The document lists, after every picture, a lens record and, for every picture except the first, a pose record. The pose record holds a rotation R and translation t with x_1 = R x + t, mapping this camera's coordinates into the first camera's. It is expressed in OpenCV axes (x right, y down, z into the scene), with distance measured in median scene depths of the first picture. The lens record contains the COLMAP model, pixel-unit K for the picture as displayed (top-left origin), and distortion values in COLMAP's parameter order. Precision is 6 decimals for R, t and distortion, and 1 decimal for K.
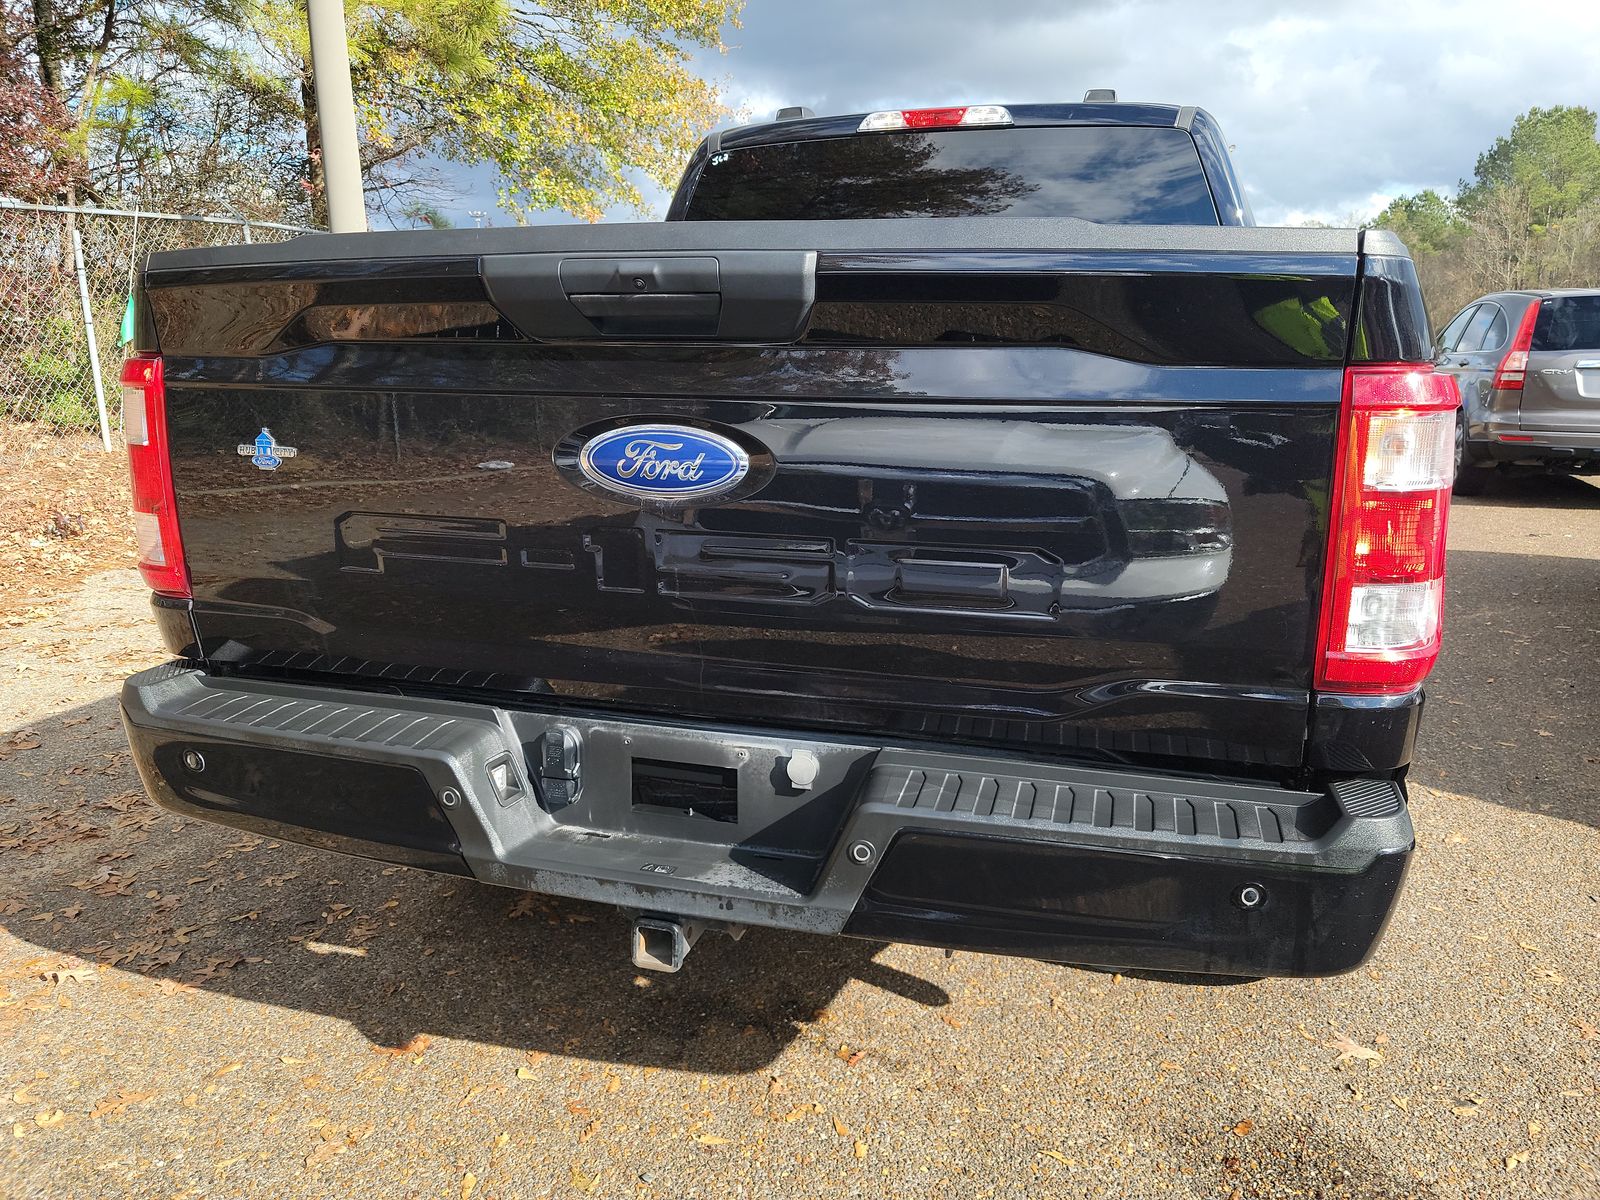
lens RADIAL K [[1119.7, 0, 785.3], [0, 1119.7, 583.3], [0, 0, 1]] dist [0.070296, -0.066540]
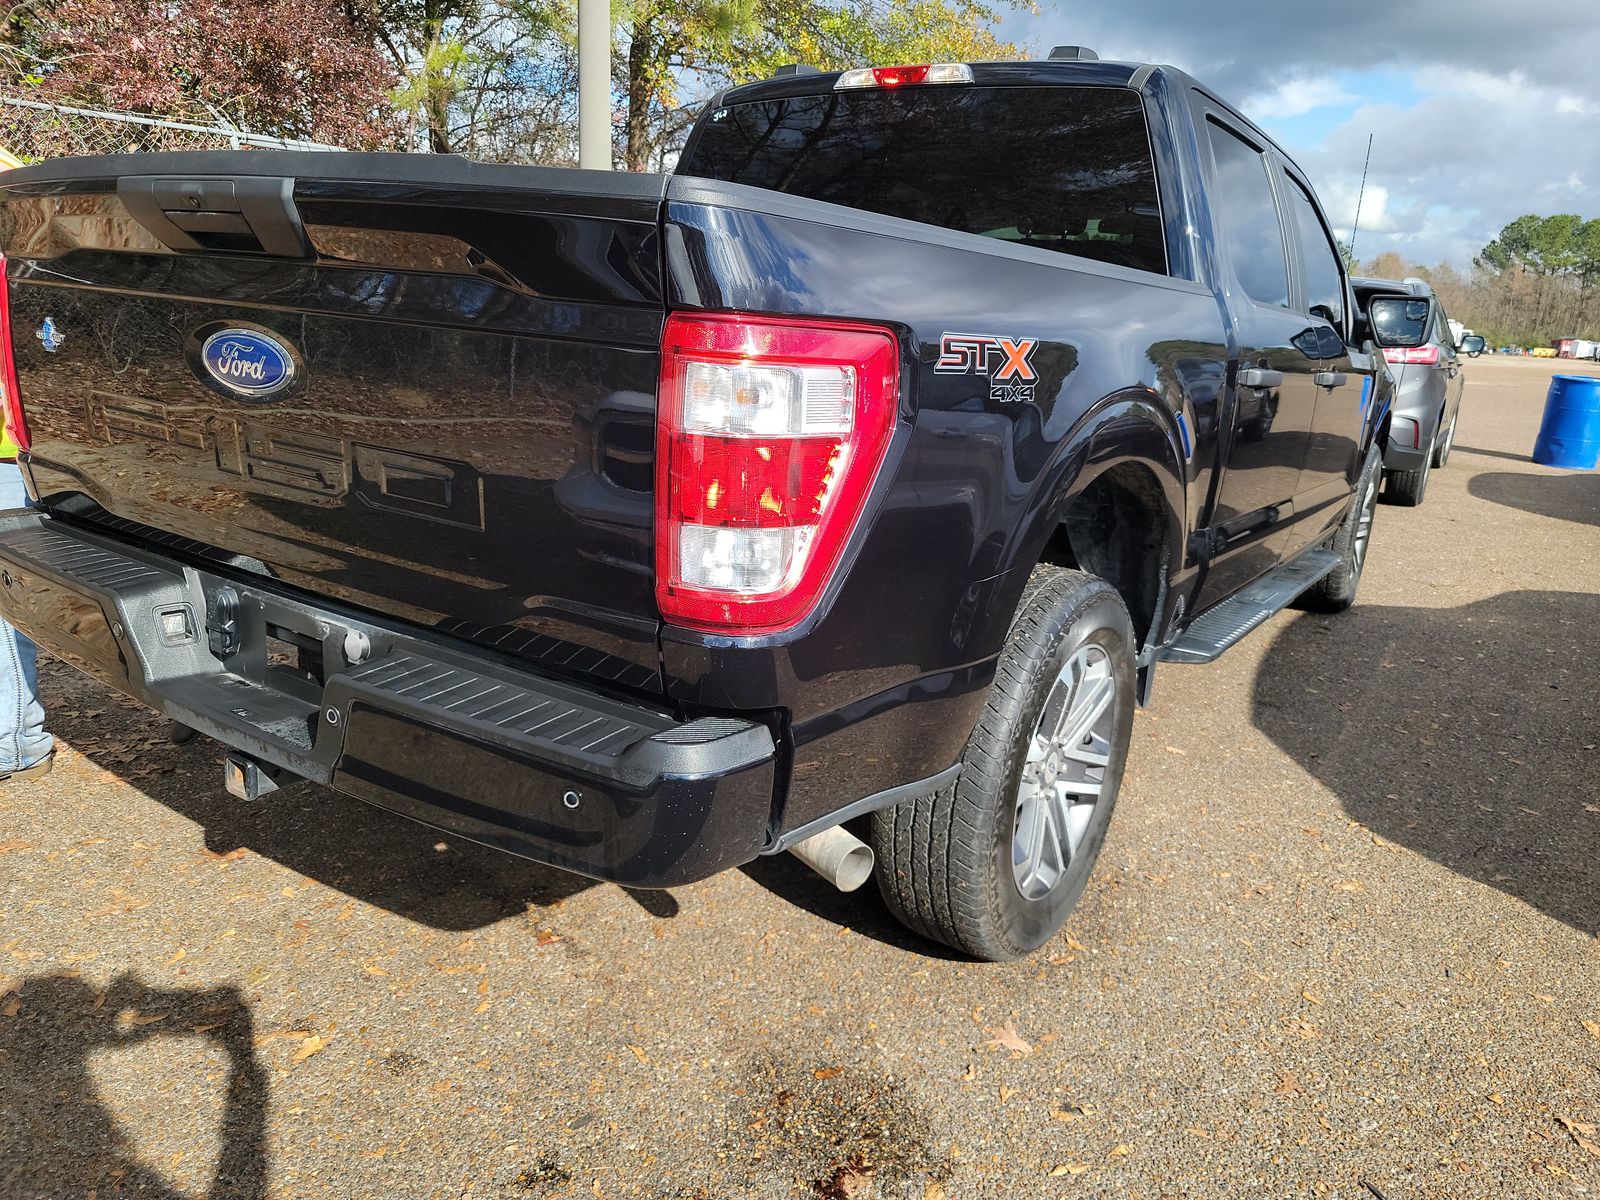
lens RADIAL K [[1111.7, 0, 788.9], [0, 1111.7, 604.2], [0, 0, 1]] dist [0.080801, -0.097827]
pose [[0.953164, 0.132555, -0.271860, 0.532129], [-0.120992, 0.990902, 0.058942, 0.002074], [0.277200, -0.023289, 0.960530, 0.020818]]
